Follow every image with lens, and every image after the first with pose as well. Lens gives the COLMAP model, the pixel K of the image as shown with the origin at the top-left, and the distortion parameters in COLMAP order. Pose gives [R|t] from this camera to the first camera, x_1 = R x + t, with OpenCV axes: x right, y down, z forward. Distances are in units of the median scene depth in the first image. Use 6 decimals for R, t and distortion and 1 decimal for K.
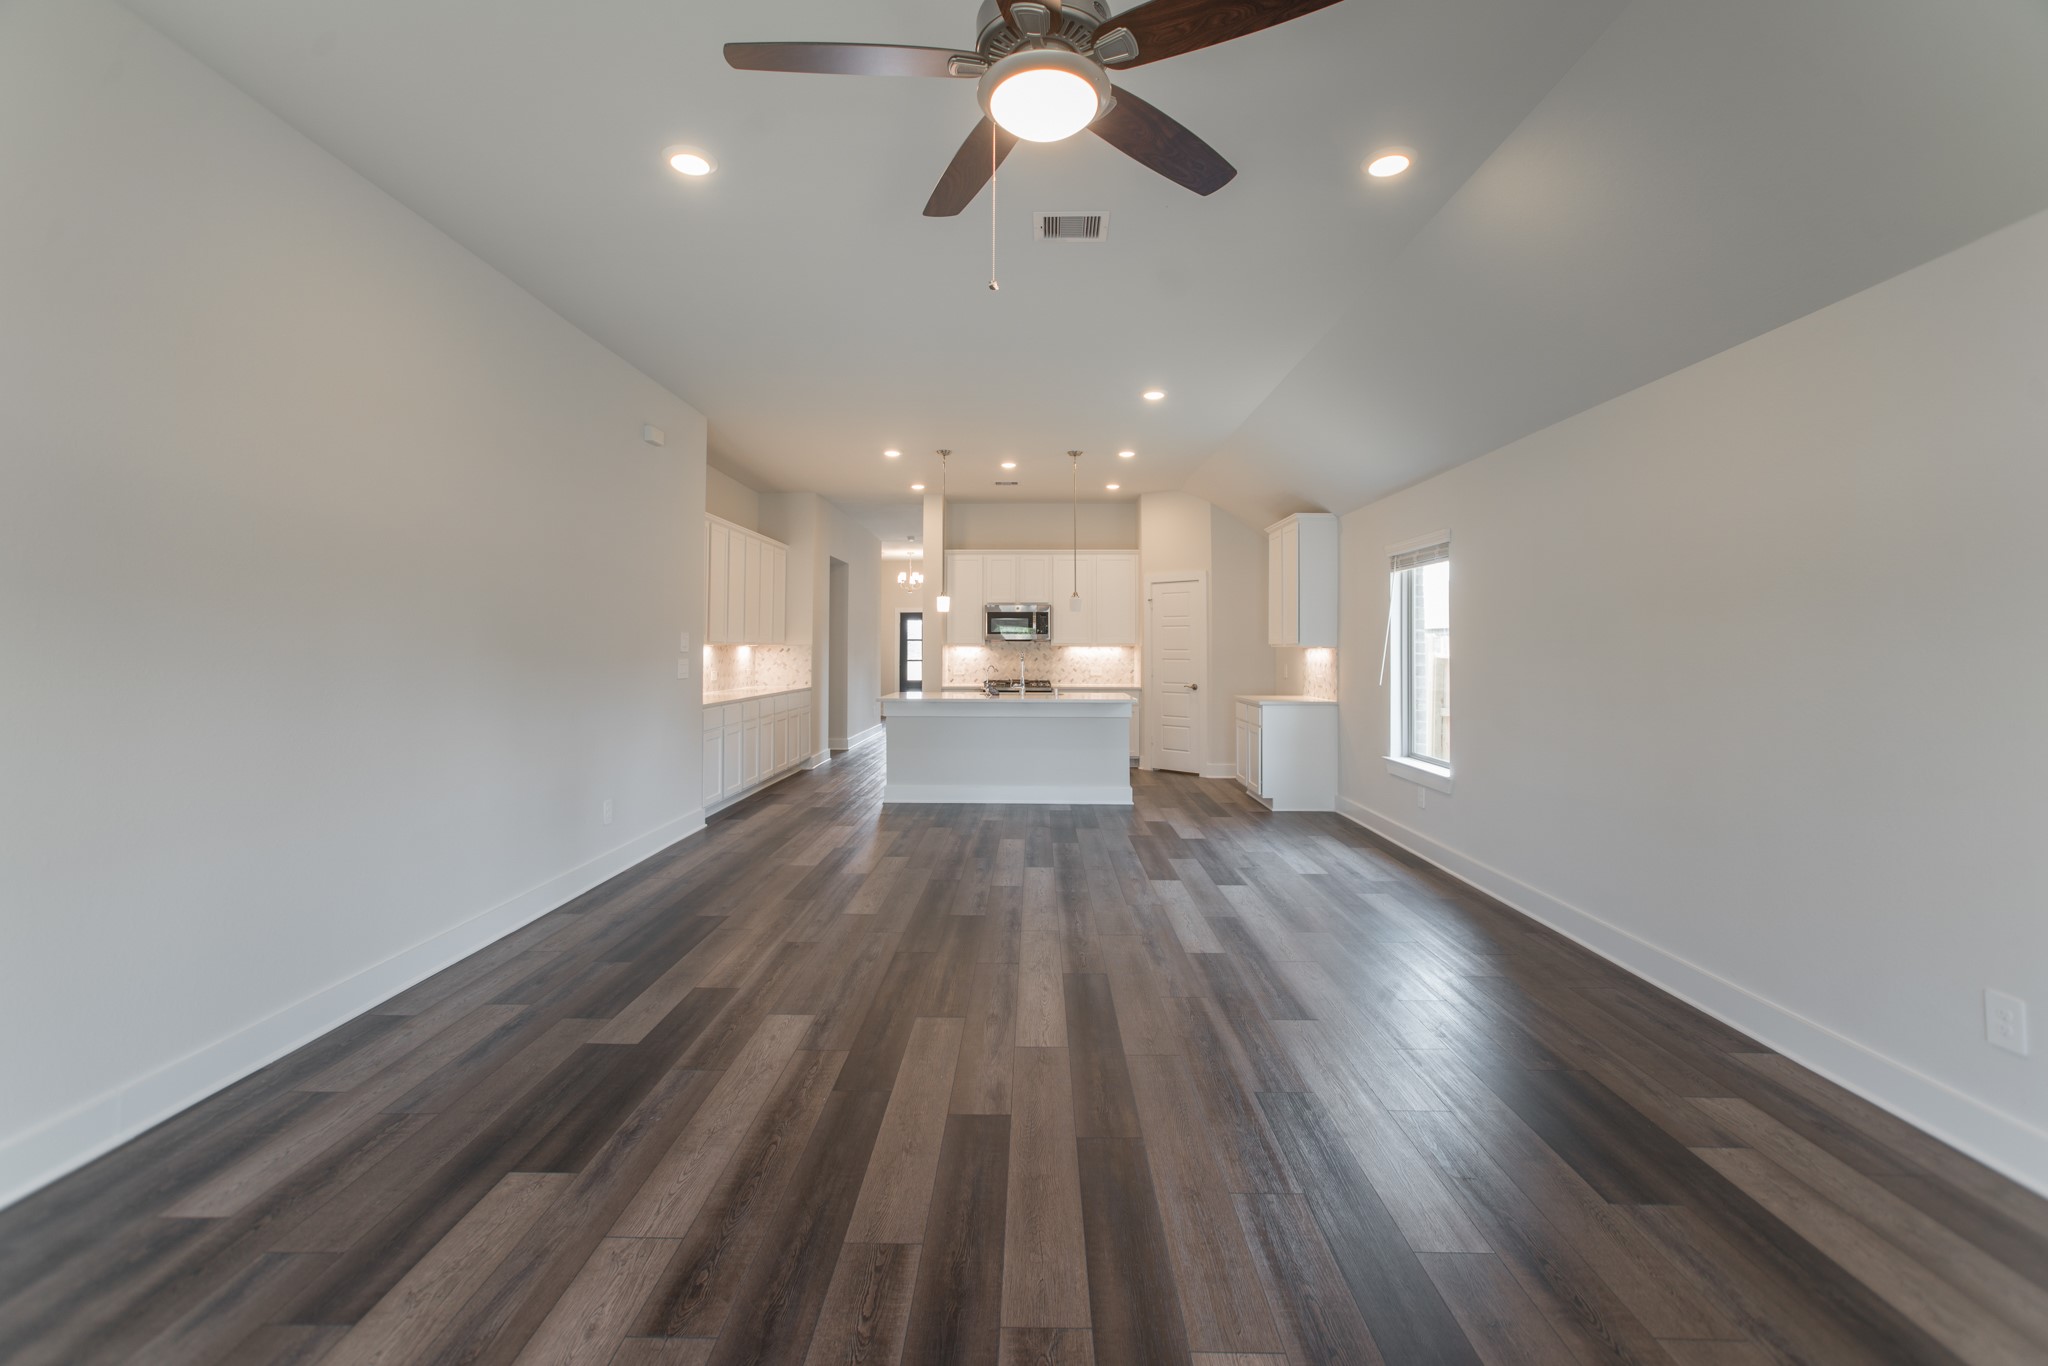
lens RADIAL K [[887.5, 0, 1020.8], [0, 887.5, 617.6], [0, 0, 1]] dist [-0.028198, 0.017296]
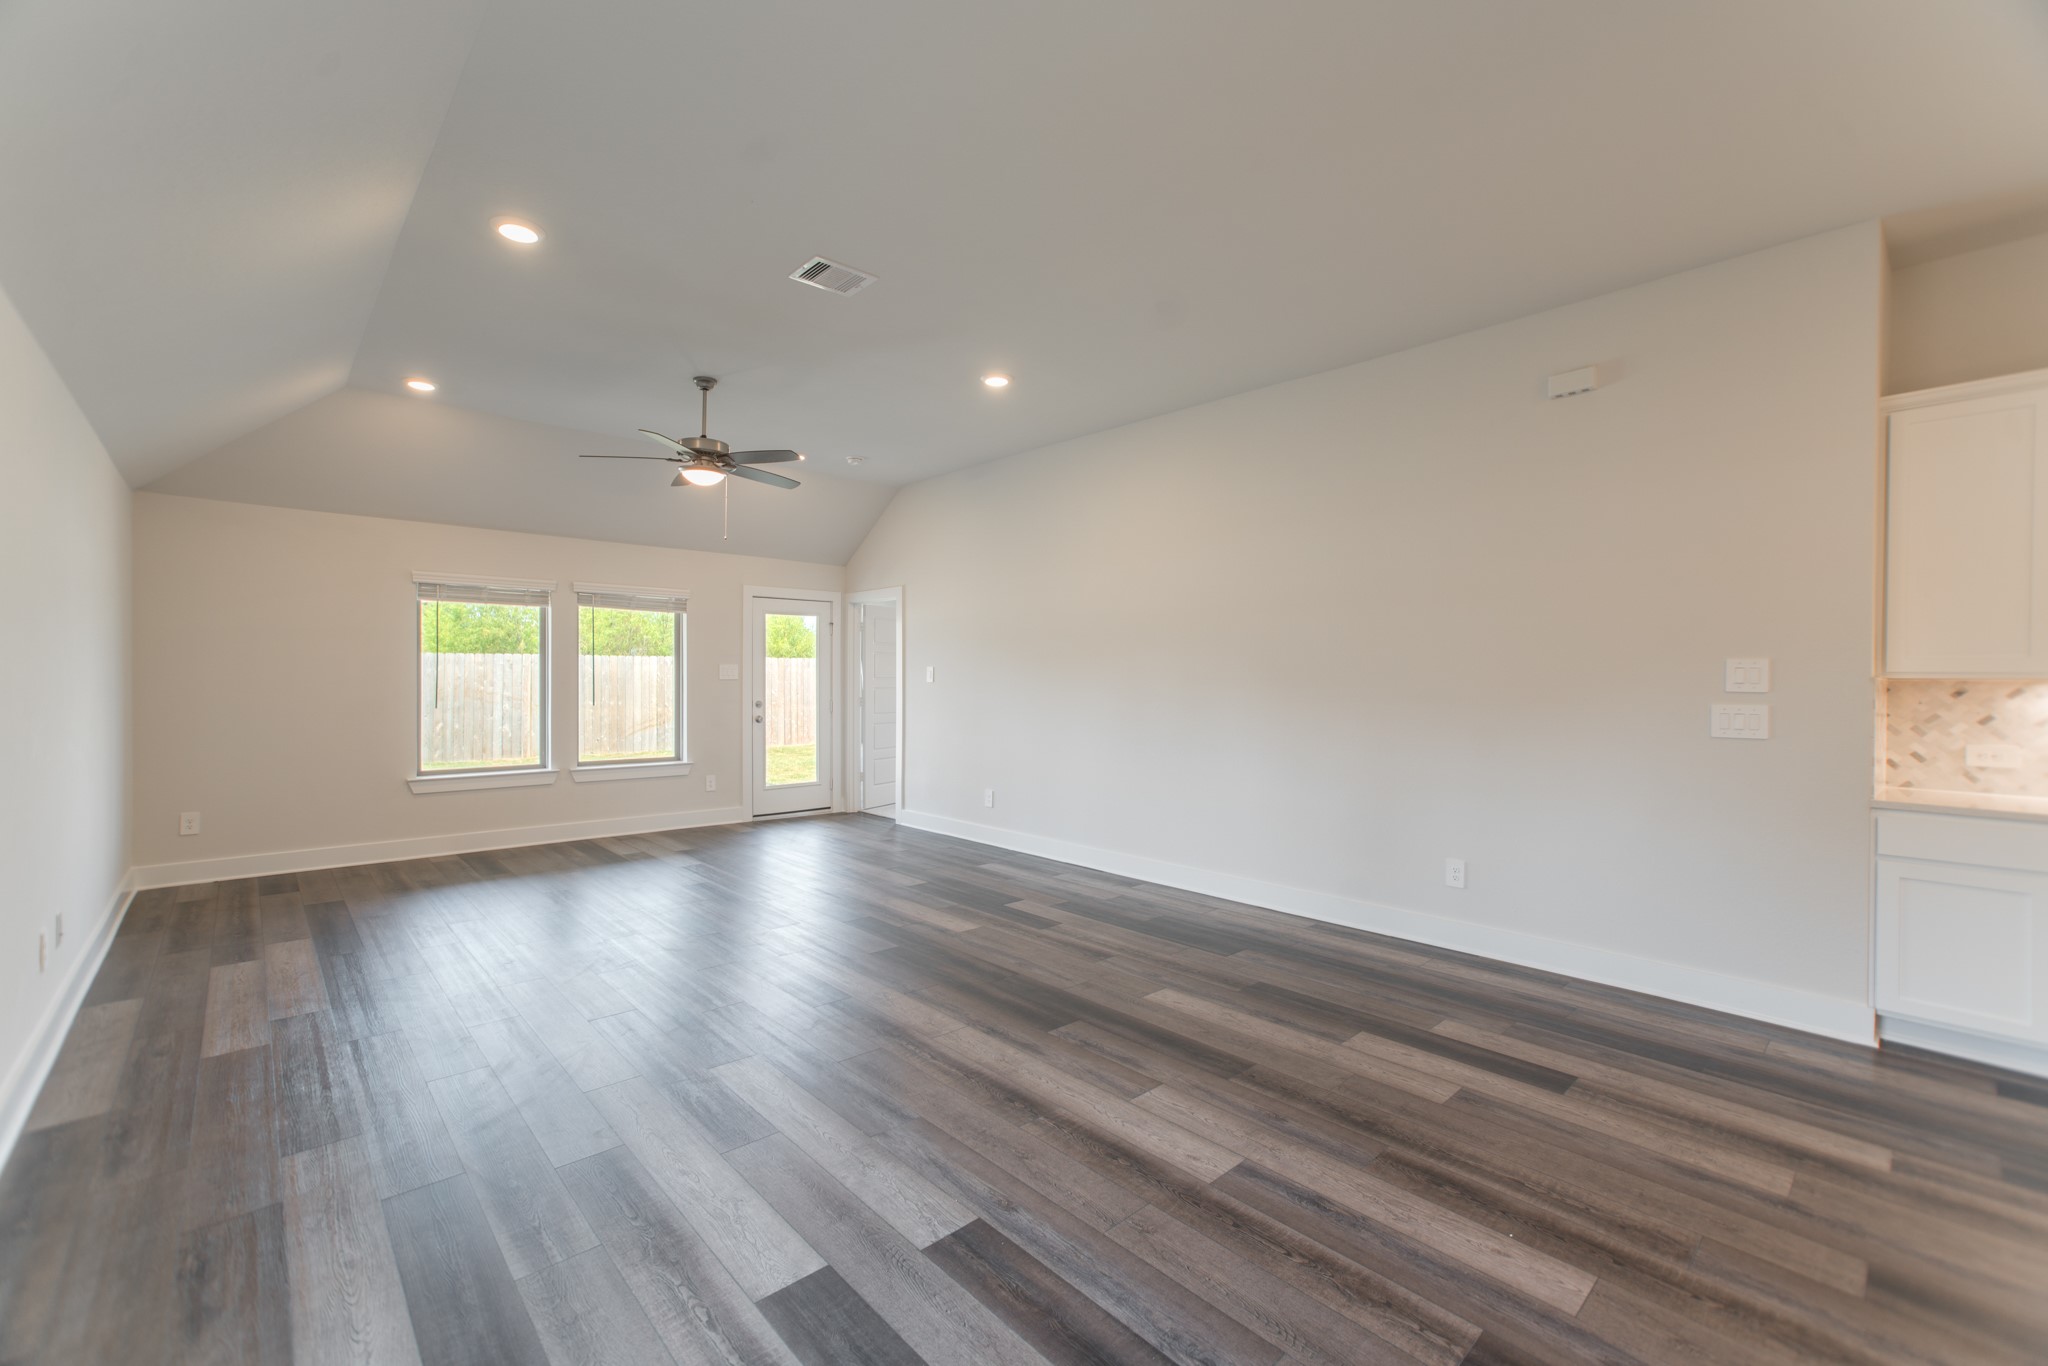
lens RADIAL K [[858.9, 0, 1016.7], [0, 858.9, 679.1], [0, 0, 1]] dist [-0.027651, 0.015745]
pose [[-0.727116, -0.007009, -0.686479, 0.573432], [0.013922, 0.999592, -0.024951, 0.063402], [0.686374, -0.027700, -0.726721, 1.813978]]
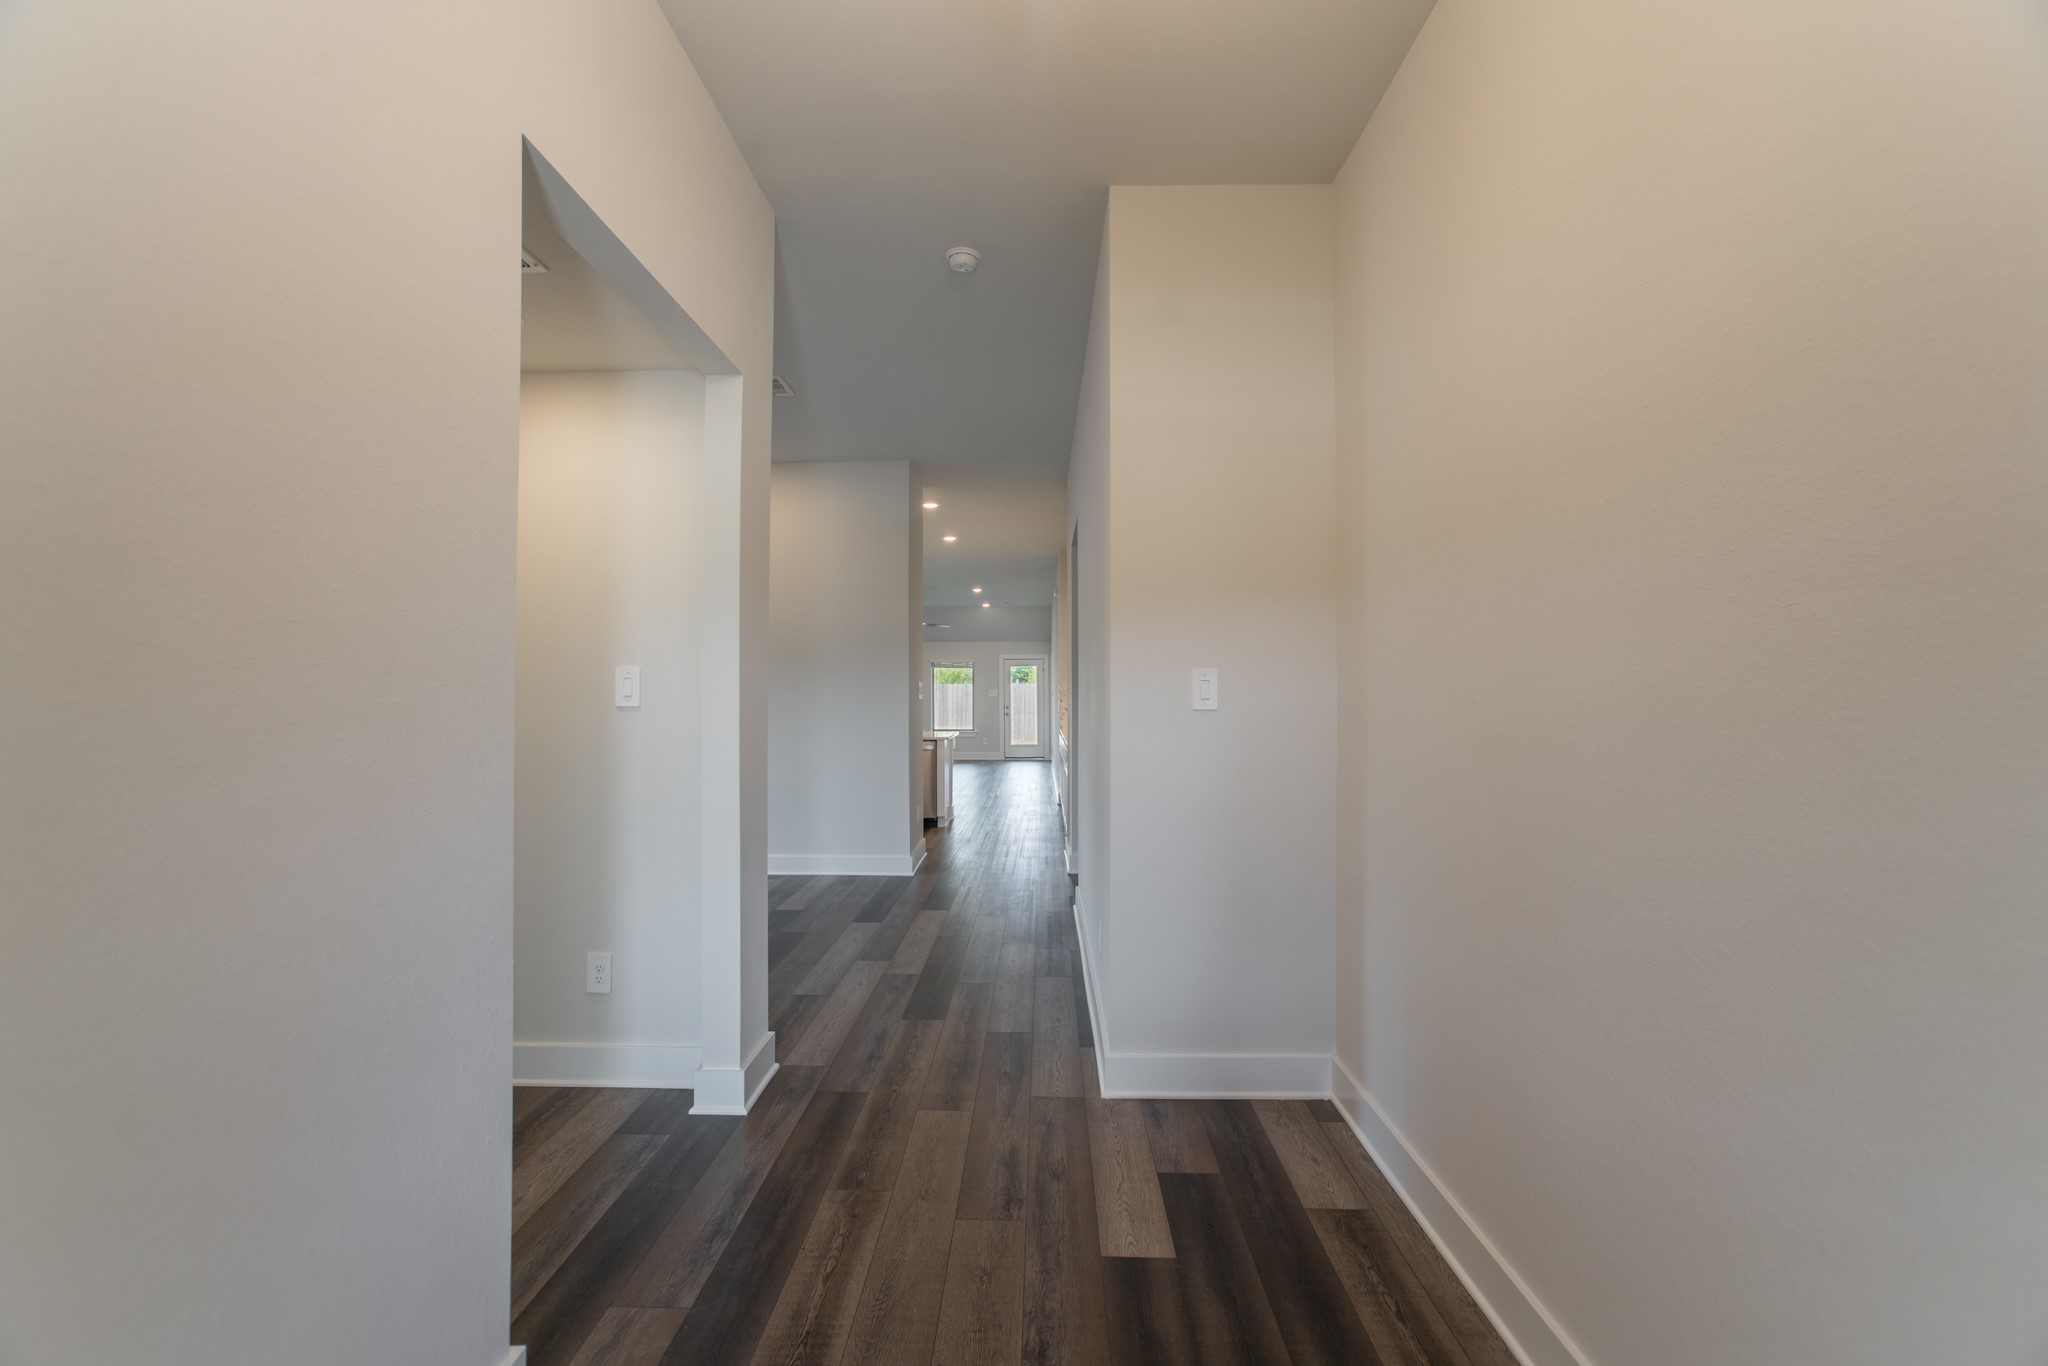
lens RADIAL K [[858.9, 0, 1016.7], [0, 858.9, 679.1], [0, 0, 1]] dist [-0.027651, 0.015745]
pose [[-0.999864, -0.006892, 0.014972, -0.545529], [-0.007686, 0.998528, -0.053688, 0.162730], [-0.014580, -0.053796, -0.998445, 4.598581]]
